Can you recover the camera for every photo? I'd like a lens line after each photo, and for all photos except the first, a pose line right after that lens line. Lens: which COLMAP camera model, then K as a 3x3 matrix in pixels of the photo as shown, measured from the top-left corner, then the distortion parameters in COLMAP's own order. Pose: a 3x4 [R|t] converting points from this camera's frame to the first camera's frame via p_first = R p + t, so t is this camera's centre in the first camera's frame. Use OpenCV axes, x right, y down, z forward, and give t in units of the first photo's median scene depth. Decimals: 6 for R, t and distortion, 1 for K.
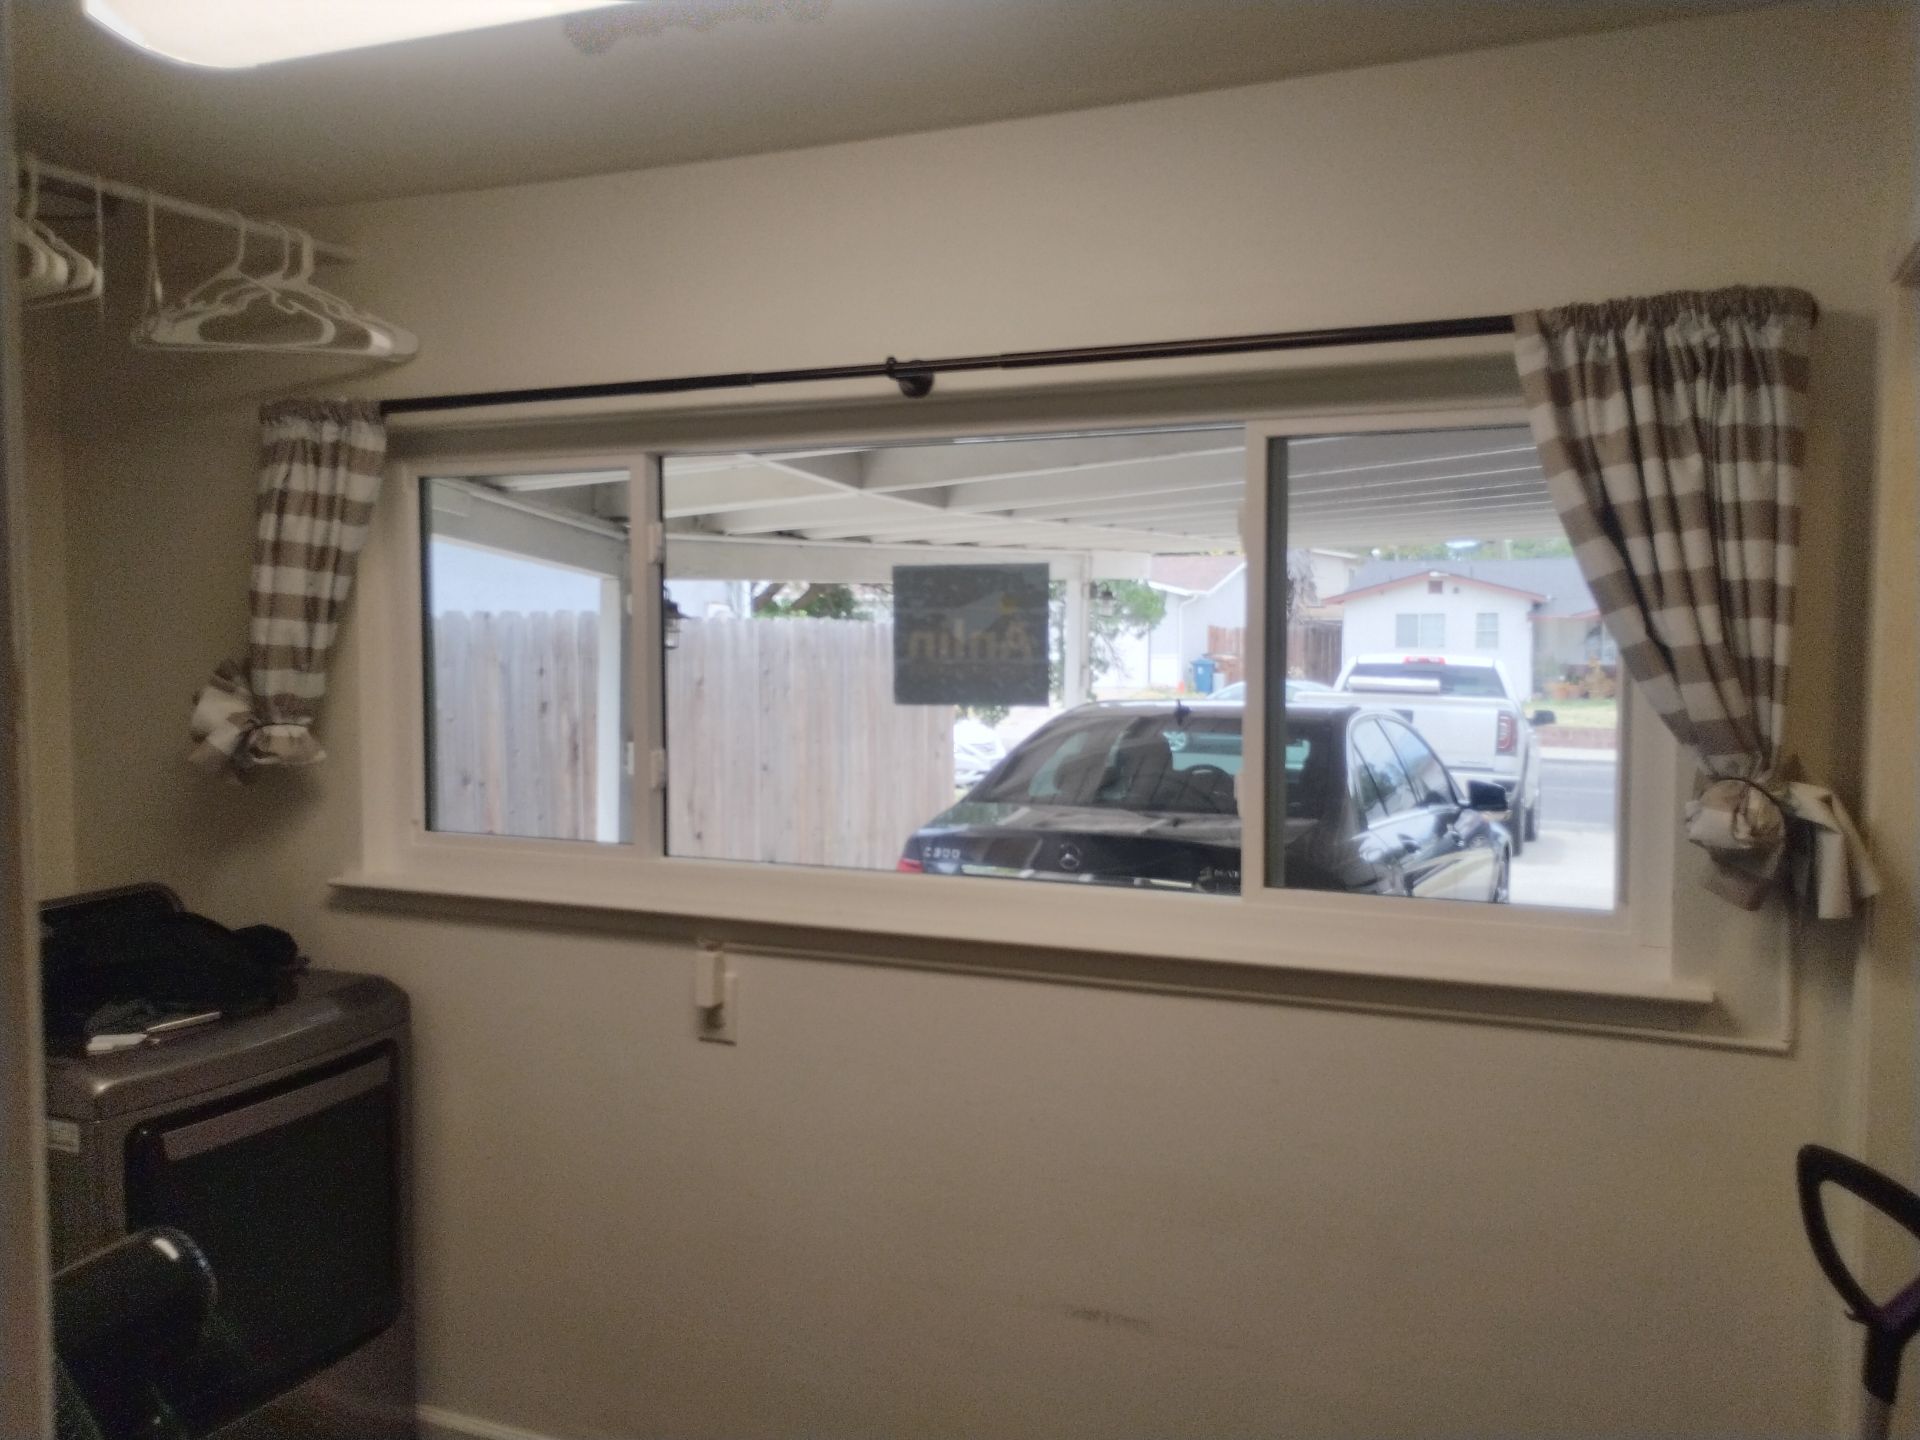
lens RADIAL K [[1514.4, 0, 960.0], [0, 1514.4, 720.0], [0, 0, 1]] dist [0.010436, -0.004138]
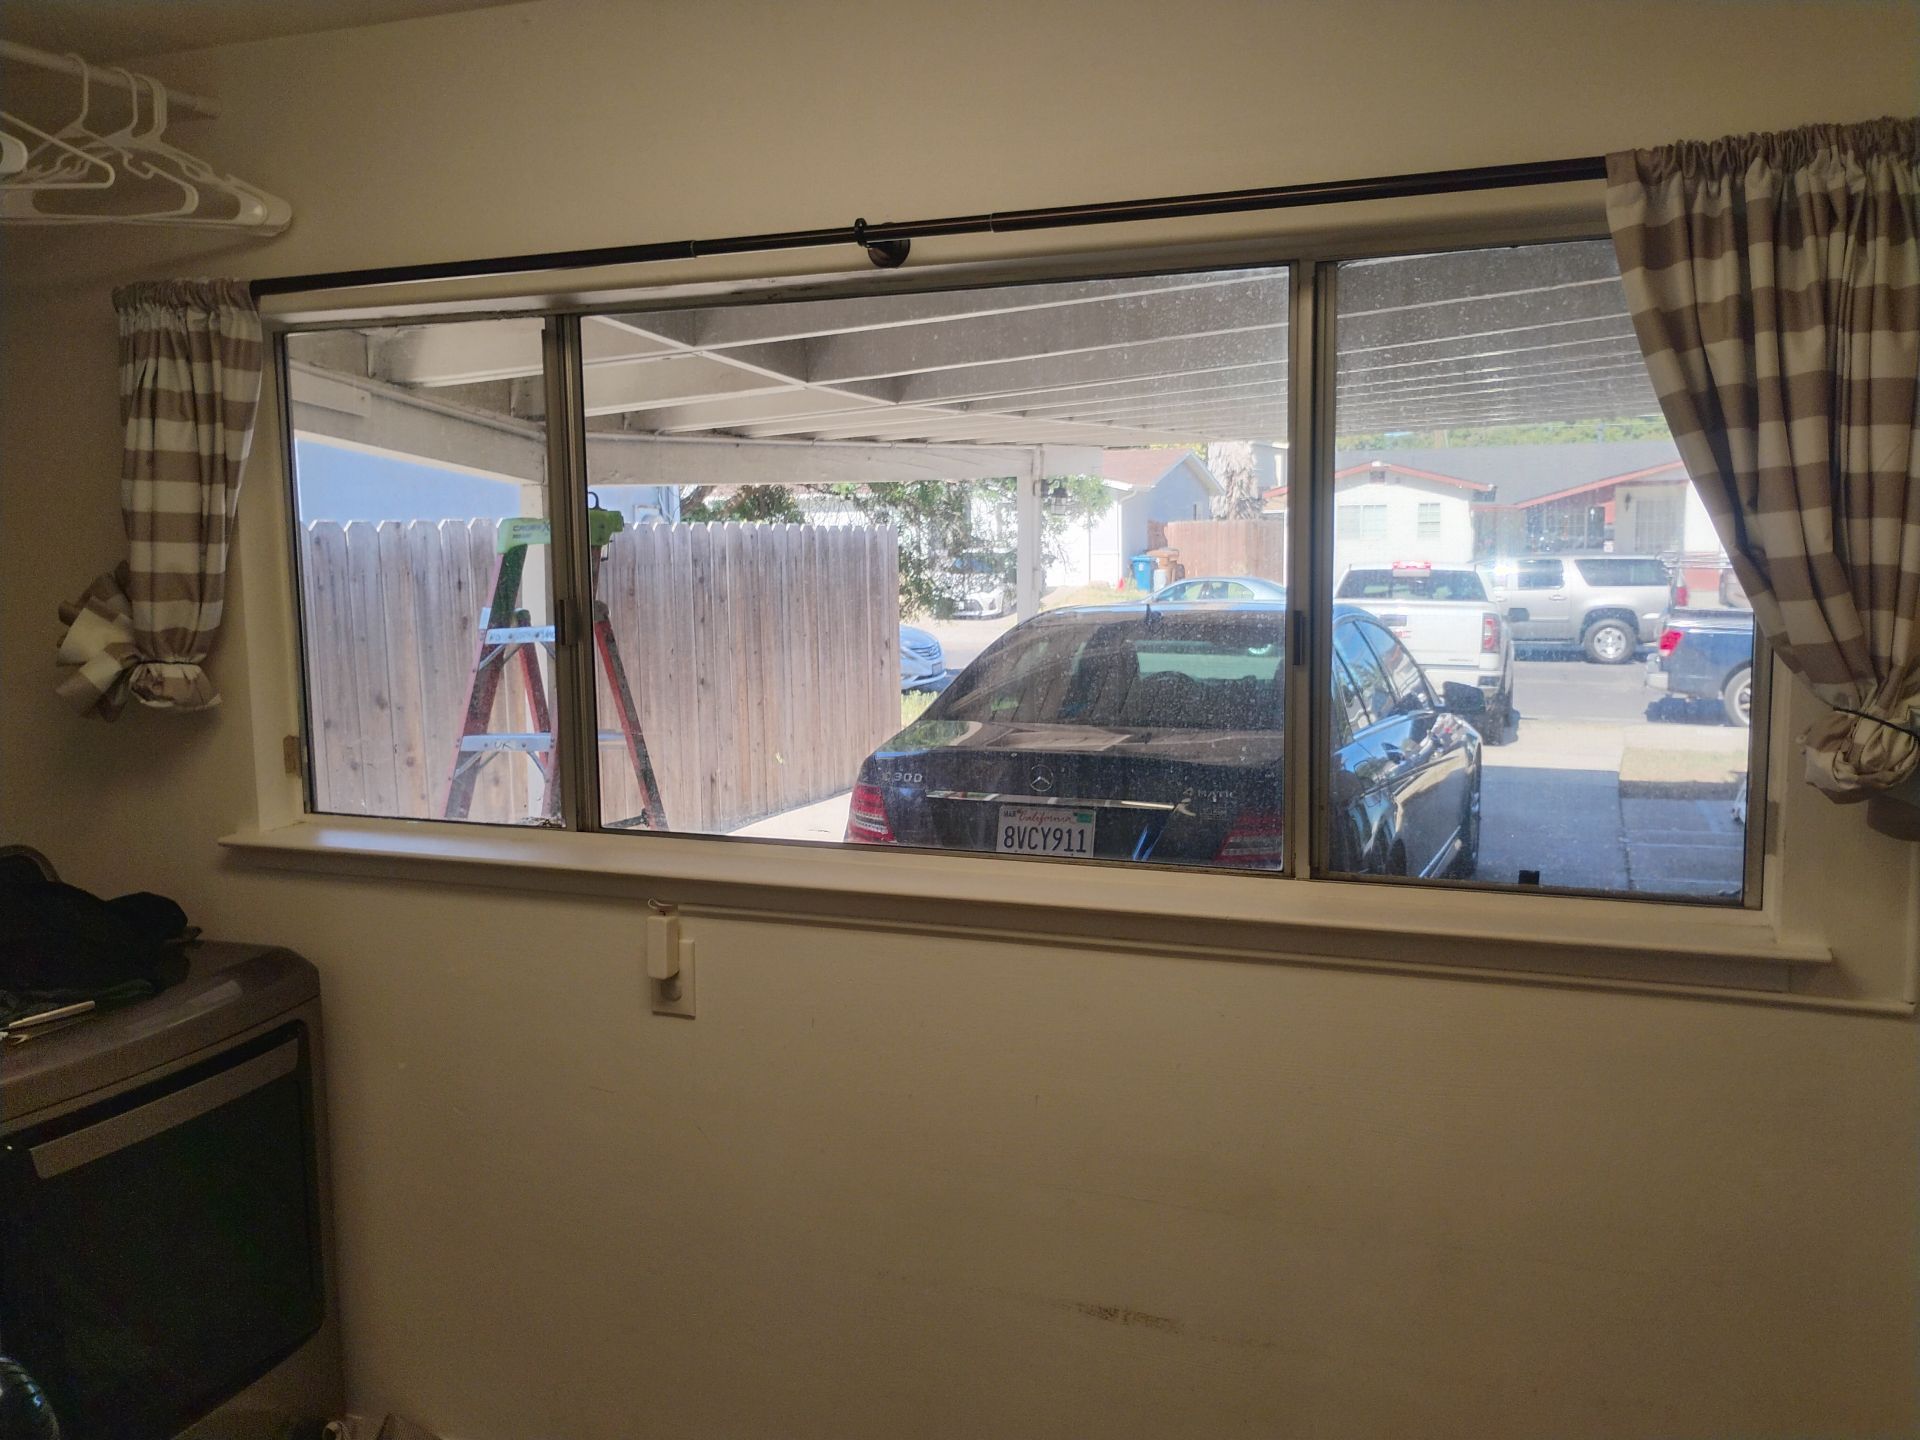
lens RADIAL K [[1500.2, 0, 935.3], [0, 1500.2, 709.2], [0, 0, 1]] dist [0.000893, -0.004620]
pose [[0.999275, -0.019082, 0.032952, -0.033088], [0.017000, 0.997908, 0.062367, -0.016702], [-0.034073, -0.061762, 0.997509, 0.134899]]
